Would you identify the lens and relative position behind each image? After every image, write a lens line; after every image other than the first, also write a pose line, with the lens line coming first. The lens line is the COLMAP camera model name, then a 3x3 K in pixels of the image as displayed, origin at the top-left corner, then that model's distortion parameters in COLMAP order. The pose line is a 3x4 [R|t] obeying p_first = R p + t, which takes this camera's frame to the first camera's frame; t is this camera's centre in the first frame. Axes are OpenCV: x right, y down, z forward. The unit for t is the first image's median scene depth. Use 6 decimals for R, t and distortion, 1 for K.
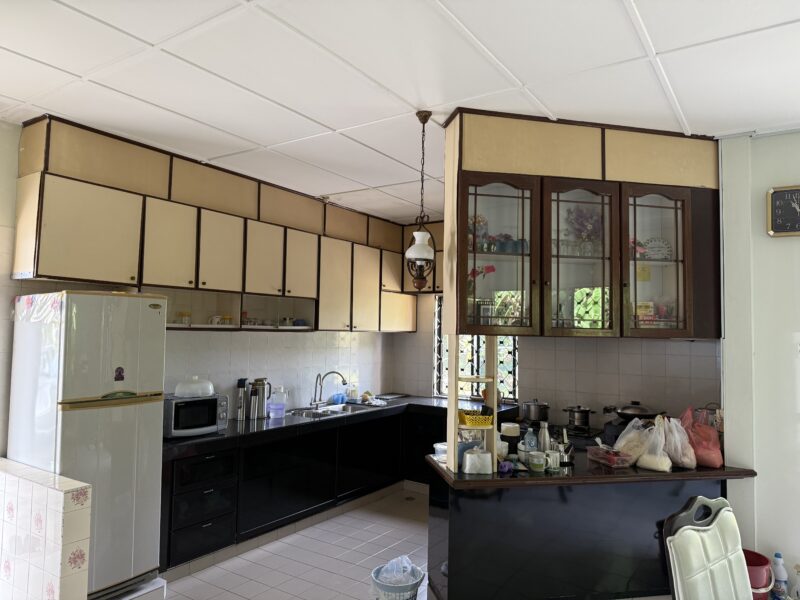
lens RADIAL K [[534.8, 0, 400.0], [0, 534.8, 300.0], [0, 0, 1]] dist [0.058093, -0.100298]
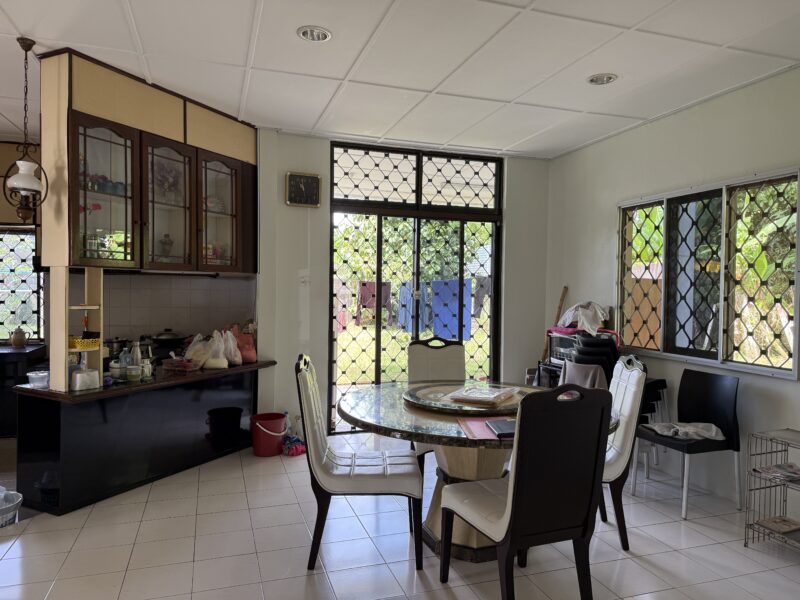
lens RADIAL K [[534.8, 0, 400.0], [0, 534.8, 300.0], [0, 0, 1]] dist [0.058093, -0.100298]
pose [[0.602744, -0.027511, 0.797460, -0.323570], [-0.054744, 0.995625, 0.075725, 0.014113], [-0.796055, -0.089299, 0.598601, -0.163791]]
